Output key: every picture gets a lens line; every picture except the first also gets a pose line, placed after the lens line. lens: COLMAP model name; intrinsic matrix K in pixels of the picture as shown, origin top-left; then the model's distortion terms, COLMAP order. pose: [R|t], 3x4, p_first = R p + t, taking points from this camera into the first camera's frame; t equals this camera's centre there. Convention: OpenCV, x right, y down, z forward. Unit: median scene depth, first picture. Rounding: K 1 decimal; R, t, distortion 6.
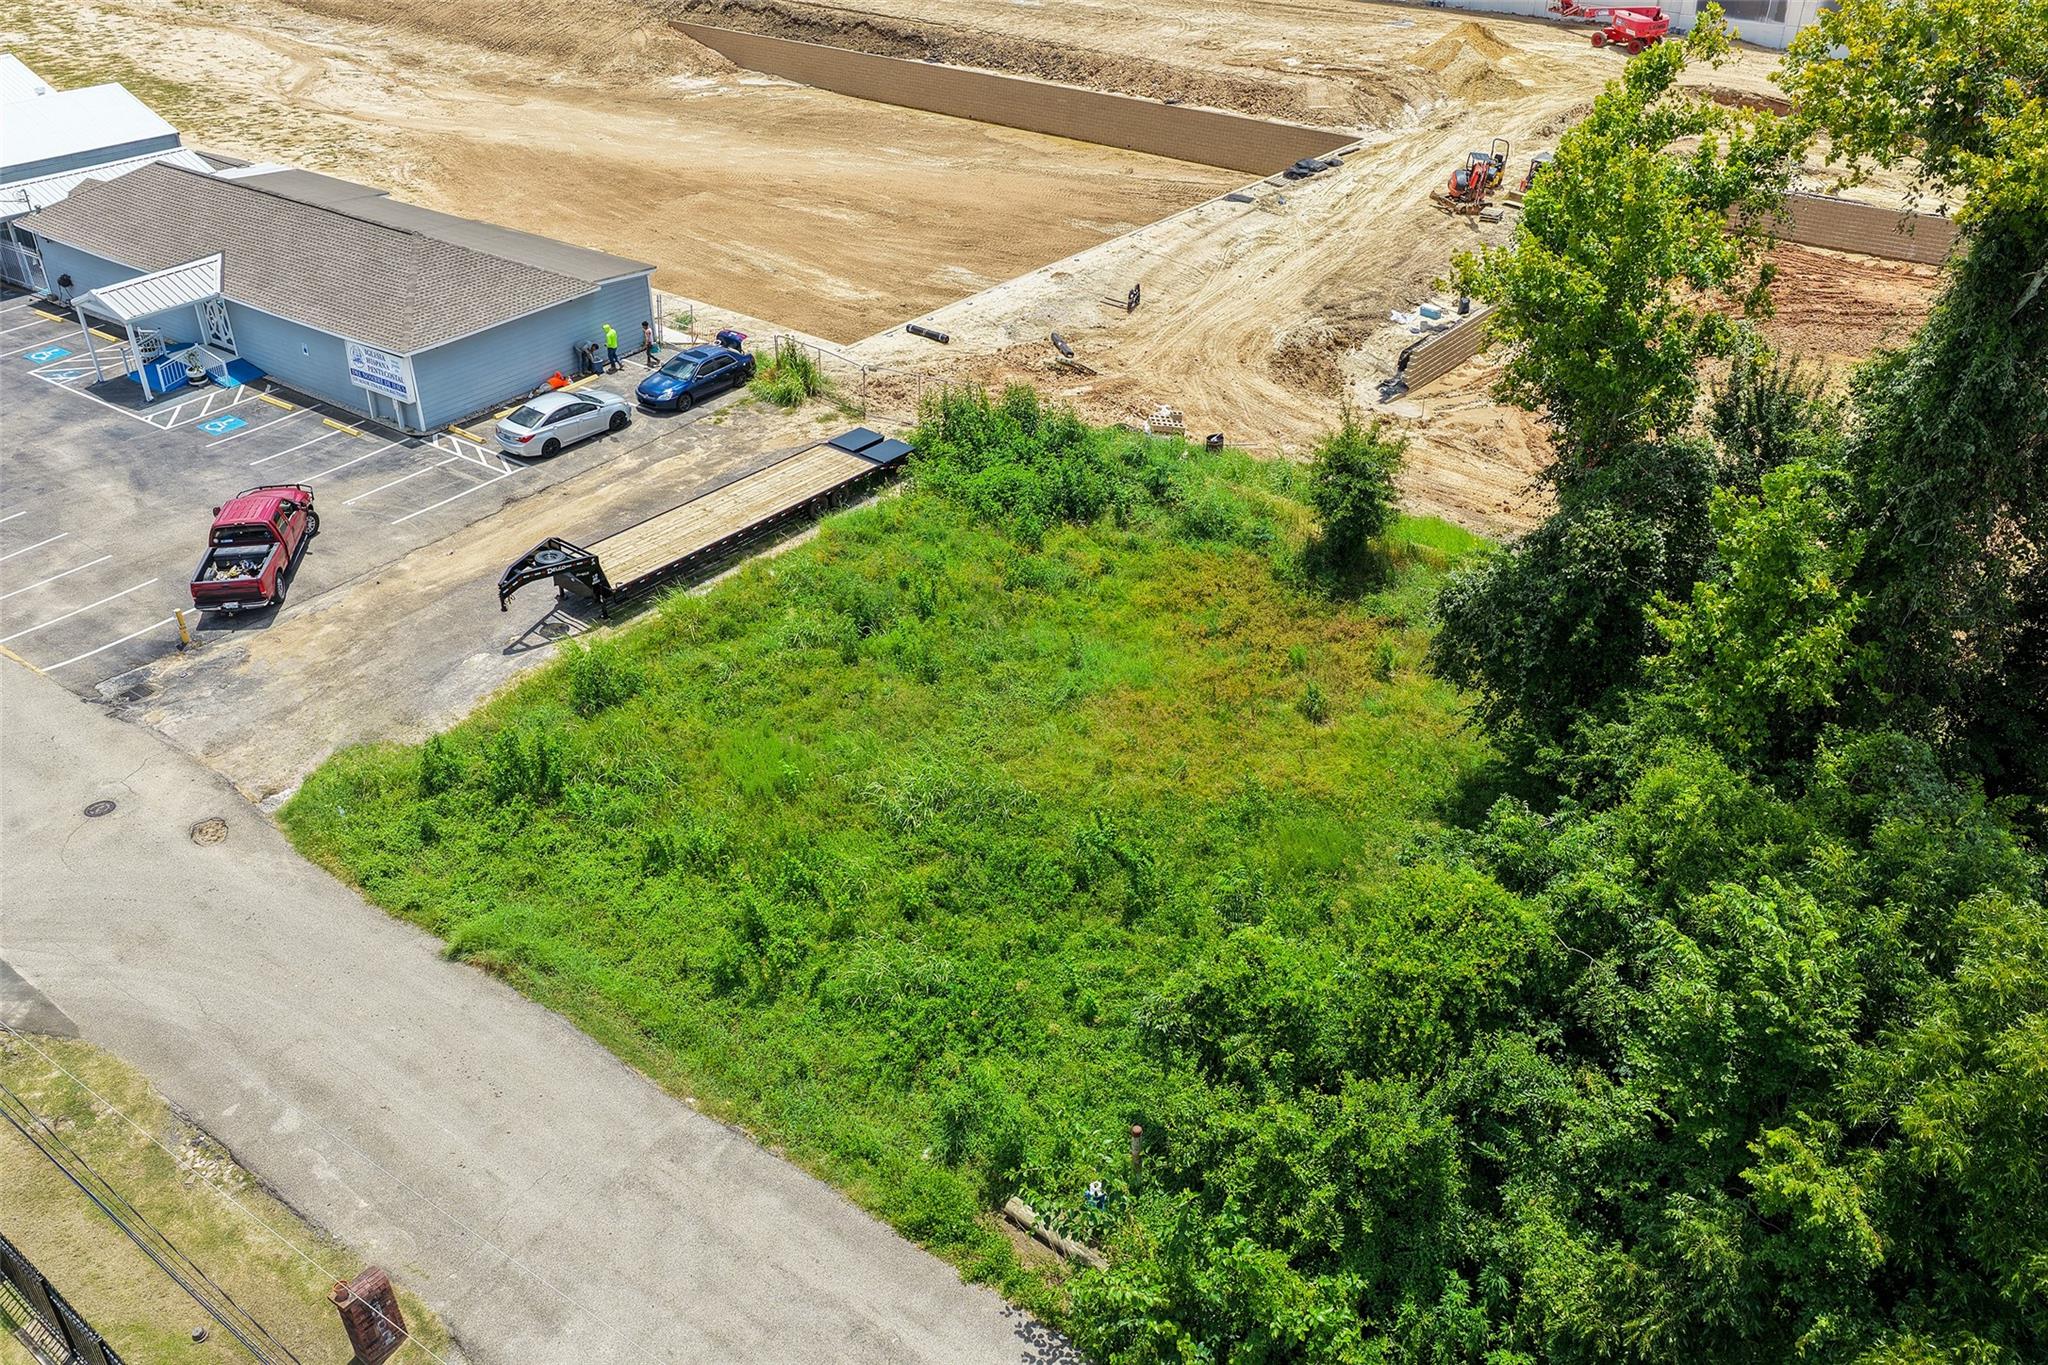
lens RADIAL K [[1702.1, 0, 1022.0], [0, 1702.1, 683.8], [0, 0, 1]] dist [-0.014115, 0.033456]
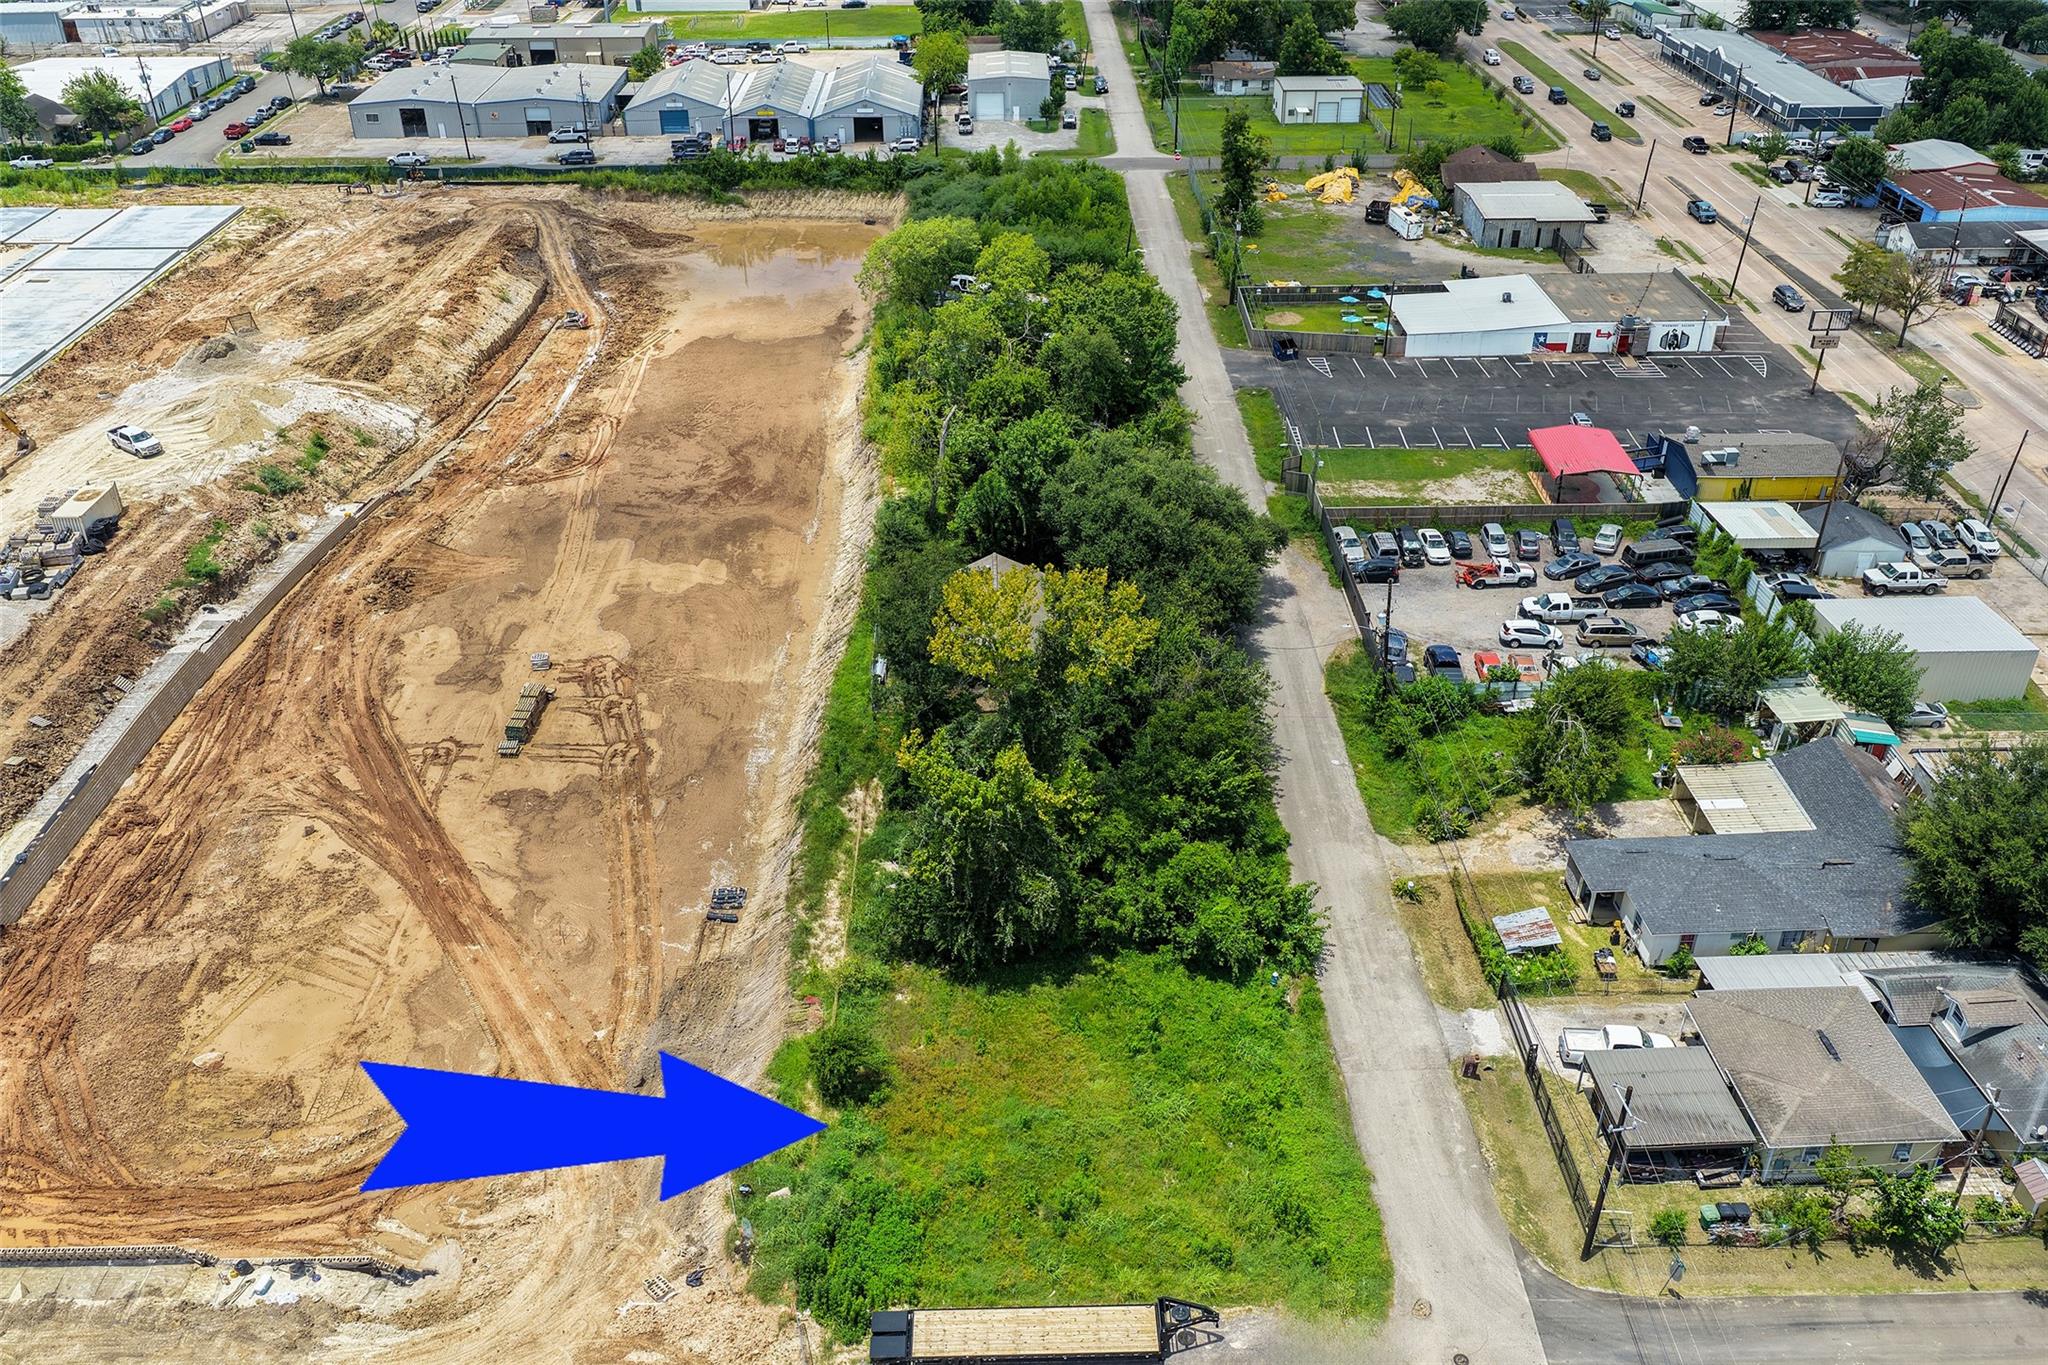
lens RADIAL K [[1702.1, 0, 1027.4], [0, 1702.1, 686.9], [0, 0, 1]] dist [-0.014115, 0.033456]
pose [[-0.629522, -0.405867, 0.662551, -0.777542], [0.406352, 0.554832, 0.725975, -1.255335], [-0.662253, 0.726247, -0.184354, 0.733706]]
